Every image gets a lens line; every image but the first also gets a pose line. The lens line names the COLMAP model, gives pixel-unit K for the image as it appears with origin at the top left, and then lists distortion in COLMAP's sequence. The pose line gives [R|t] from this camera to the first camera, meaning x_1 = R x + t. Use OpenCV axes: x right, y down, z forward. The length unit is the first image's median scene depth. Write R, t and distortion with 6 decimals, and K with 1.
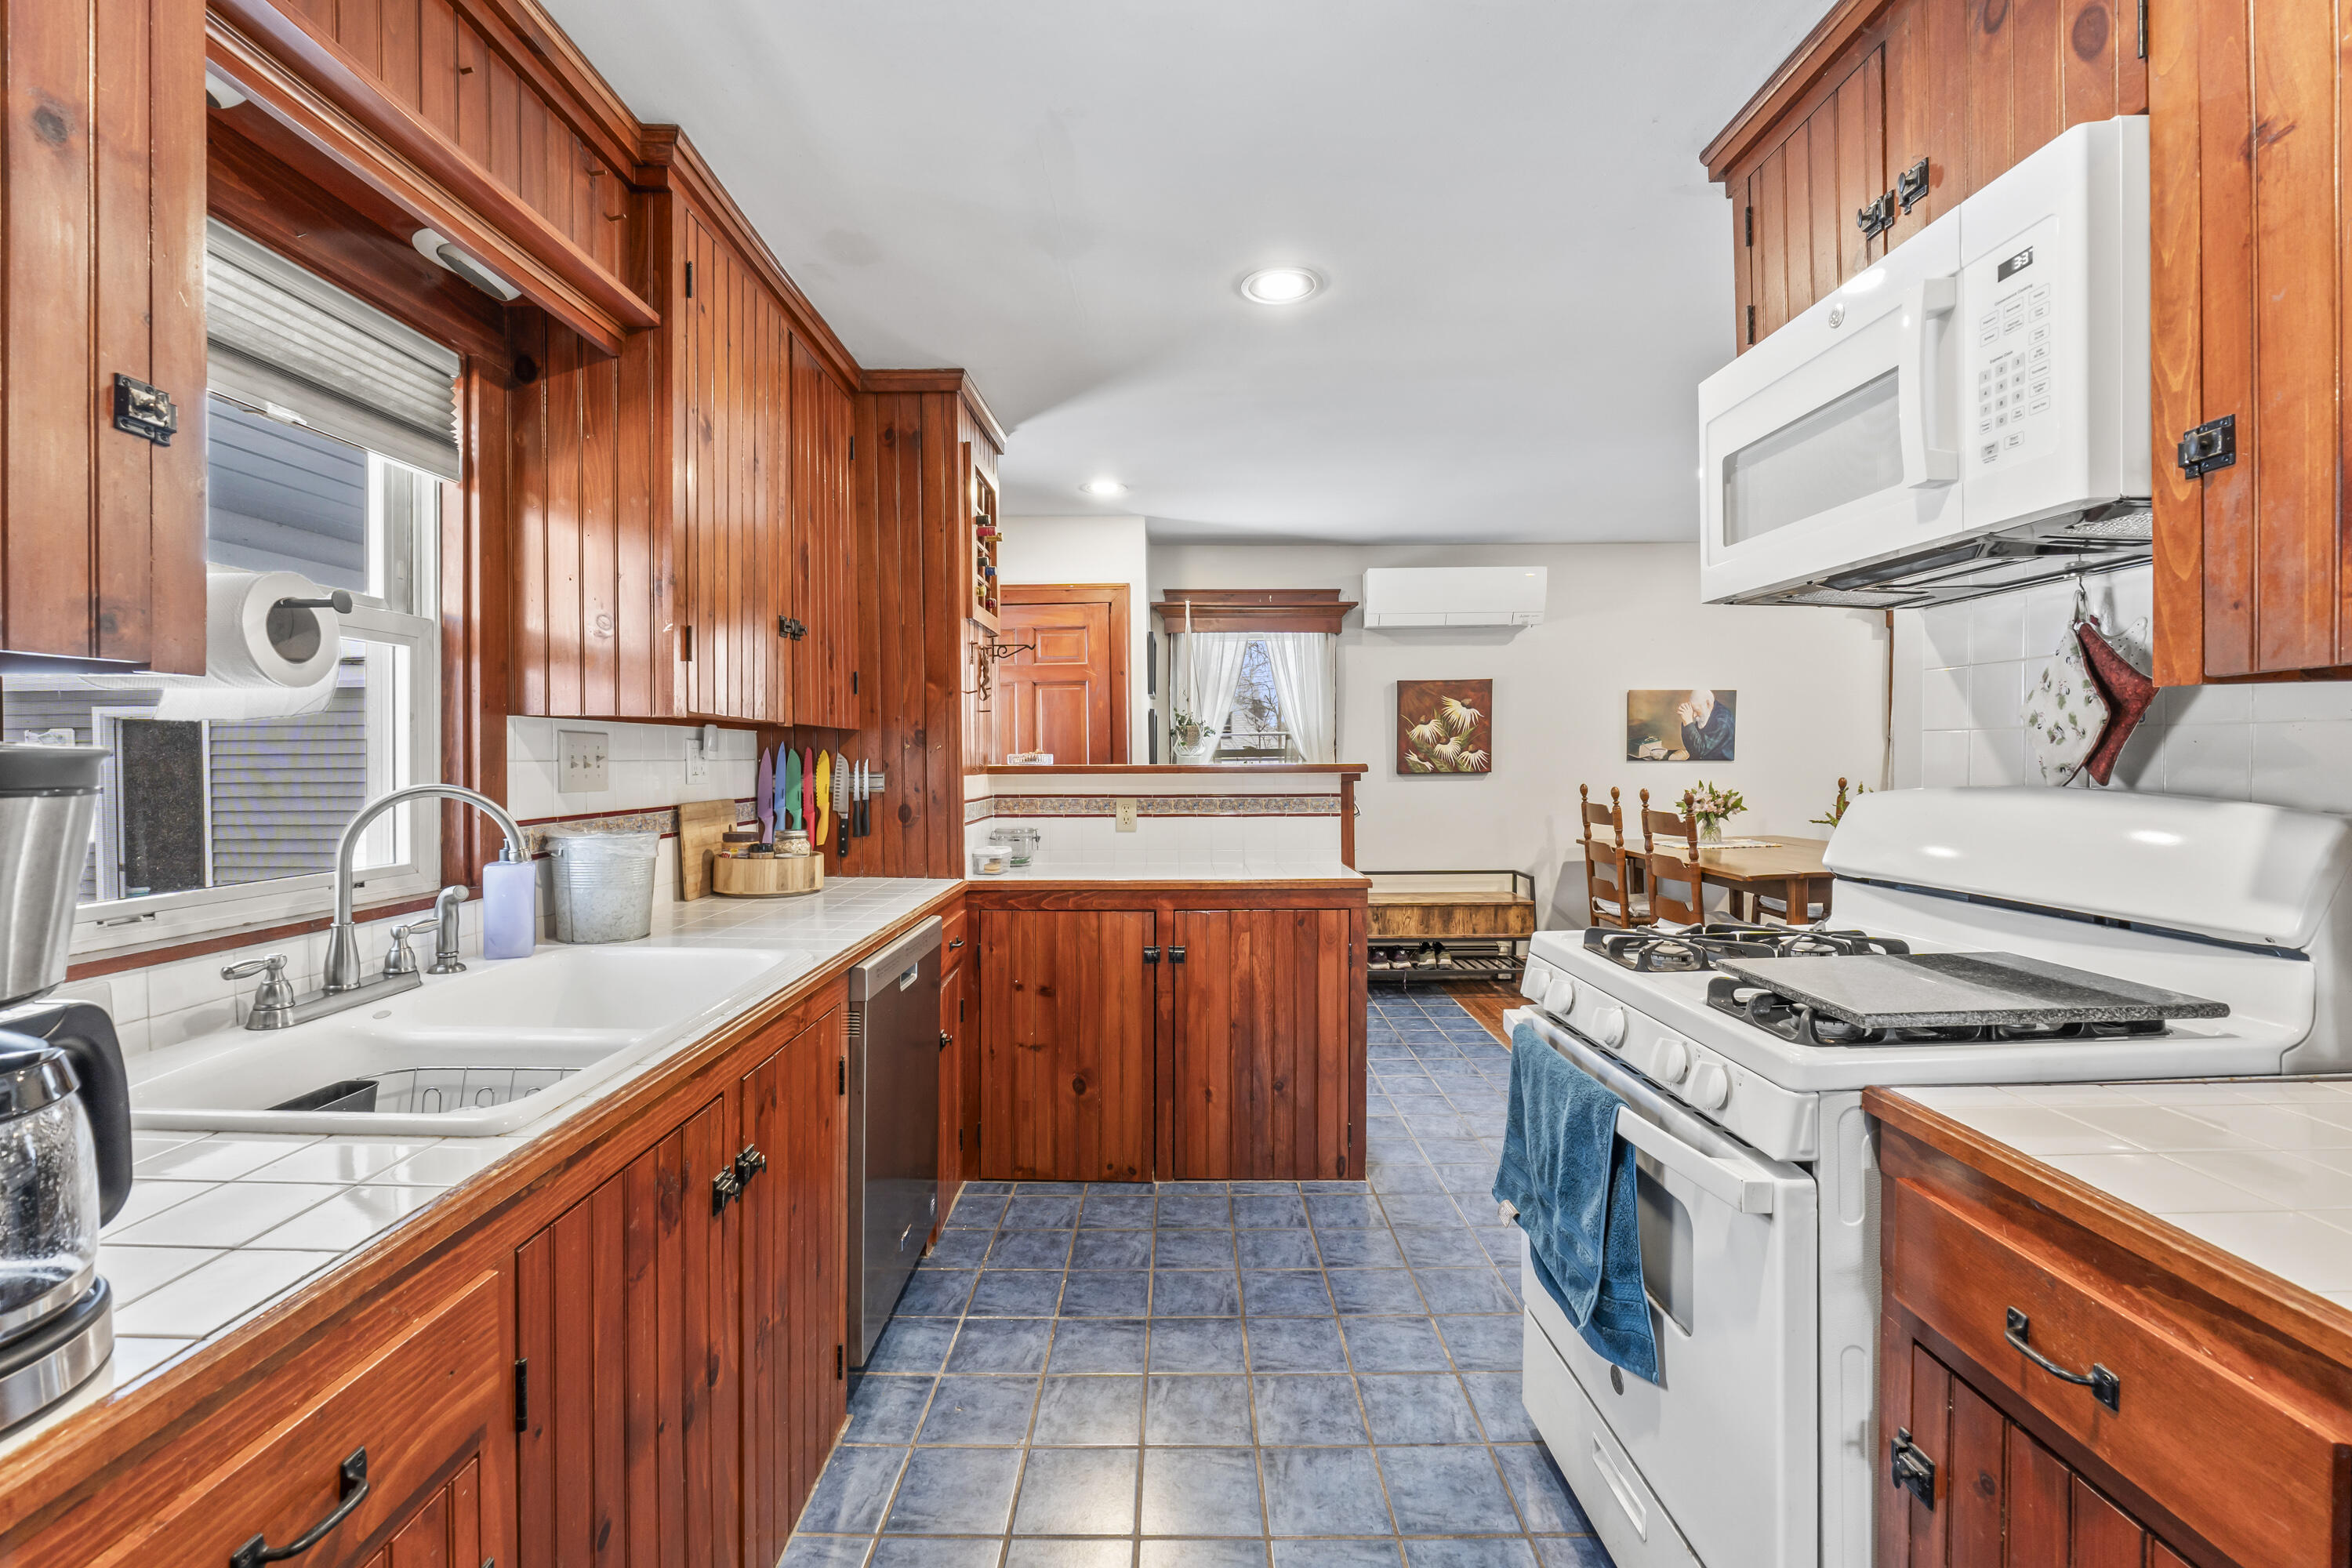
lens RADIAL K [[991.2, 0, 1165.3], [0, 991.2, 762.1], [0, 0, 1]] dist [-0.010385, 0.000087]
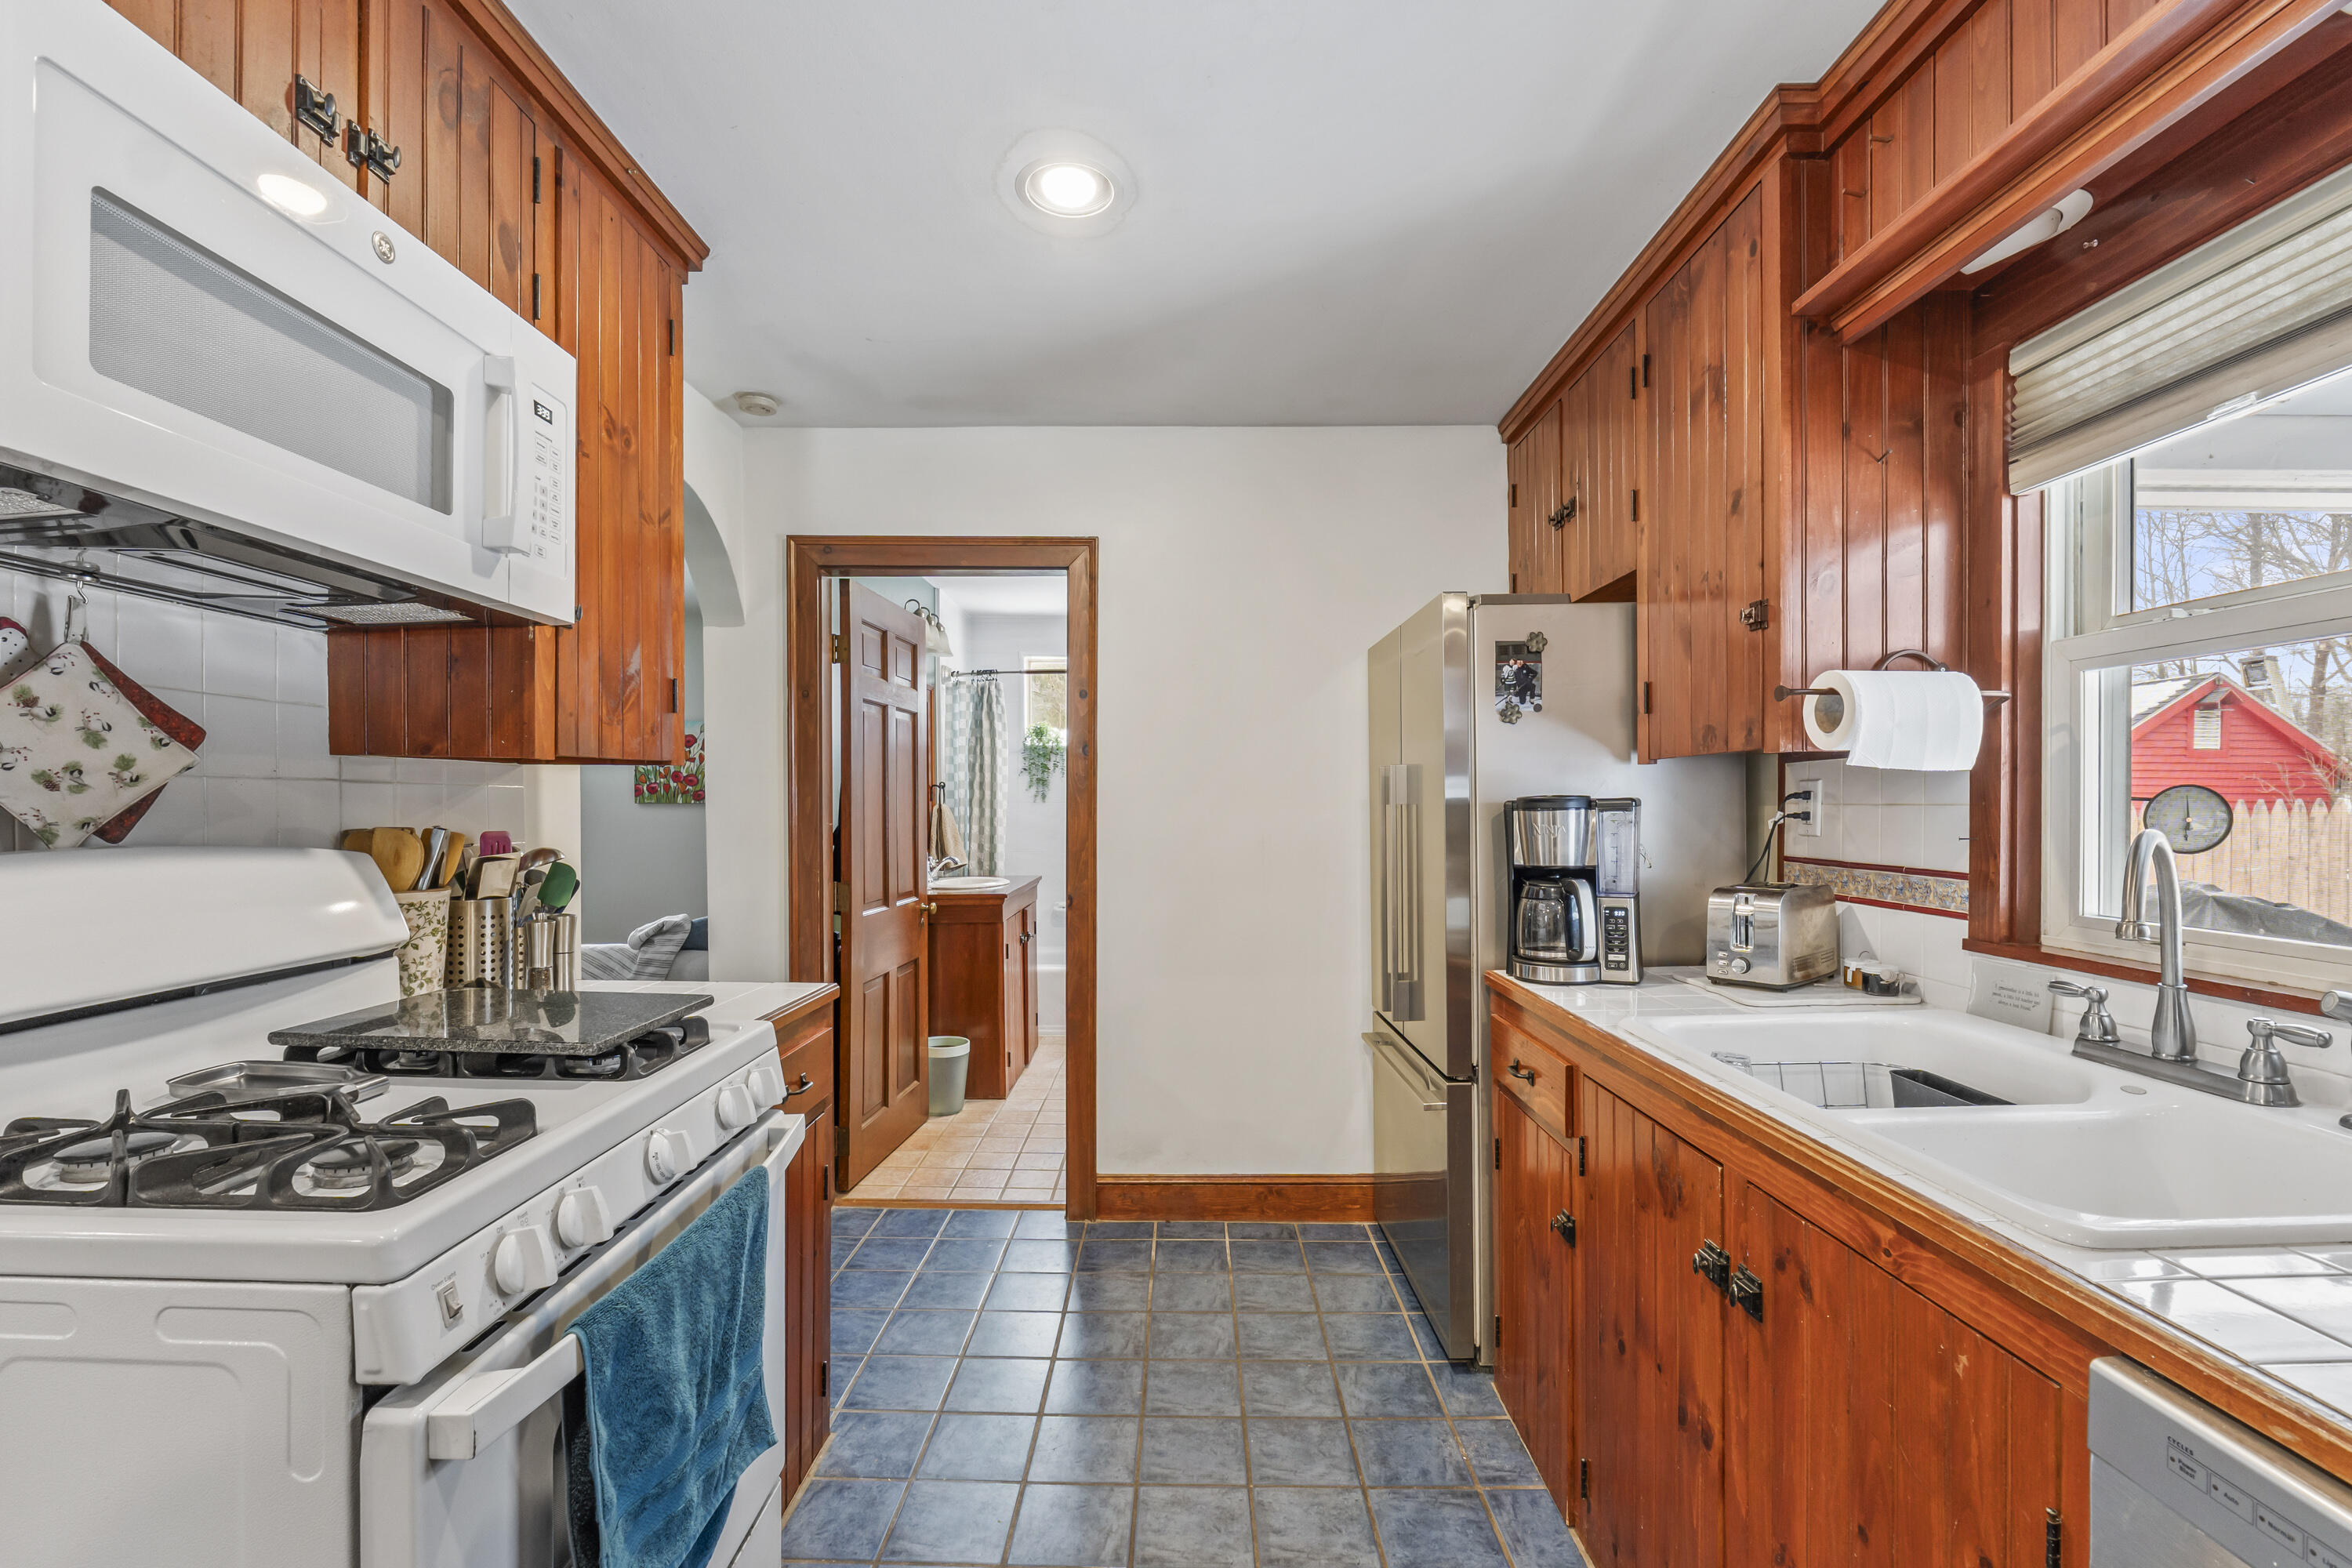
lens RADIAL K [[1007.9, 0, 1143.6], [0, 1007.9, 799.6], [0, 0, 1]] dist [-0.000772, -0.000090]
pose [[-0.999530, 0.006669, 0.029912, 0.052363], [0.006670, 0.999978, -0.000065, -0.006849], [-0.029911, 0.000135, -0.999553, 1.795077]]
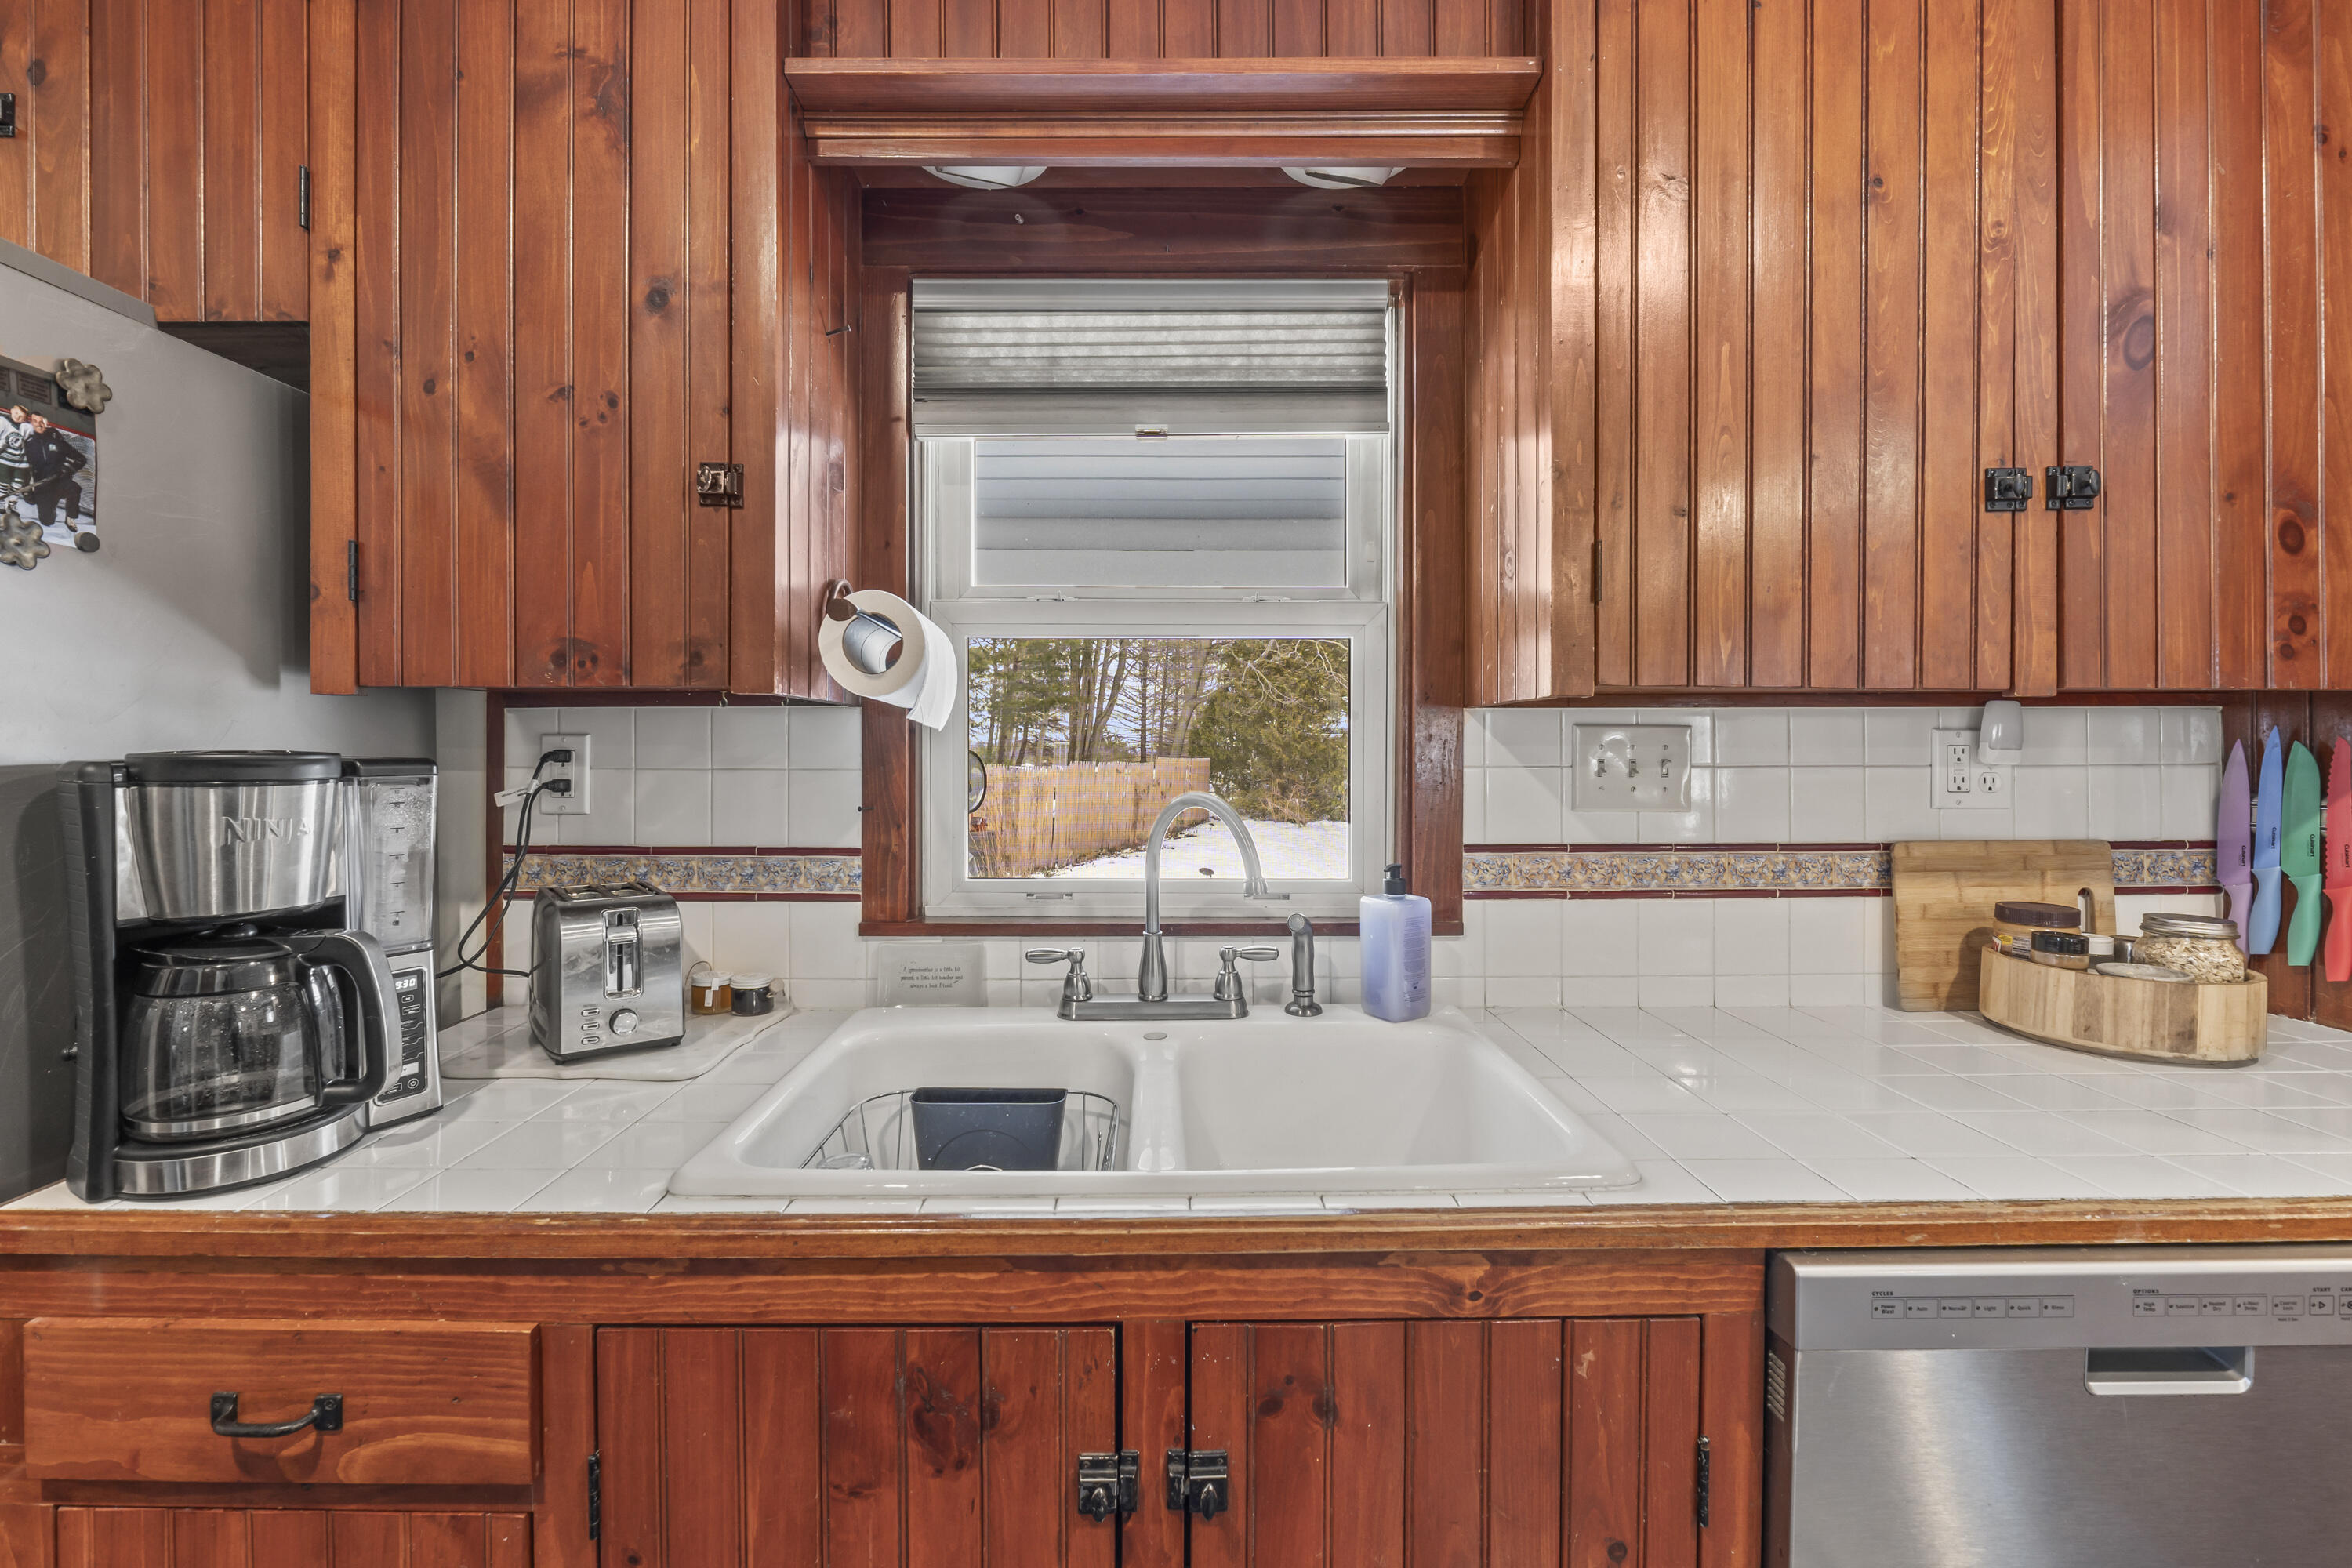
lens RADIAL K [[991.2, 0, 1165.3], [0, 991.2, 762.1], [0, 0, 1]] dist [-0.010385, 0.000087]
pose [[0.012729, 0.001151, -0.999918, 0.137040], [-0.004246, 0.999990, 0.001097, -0.004854], [0.999910, 0.004232, 0.012734, 0.931556]]
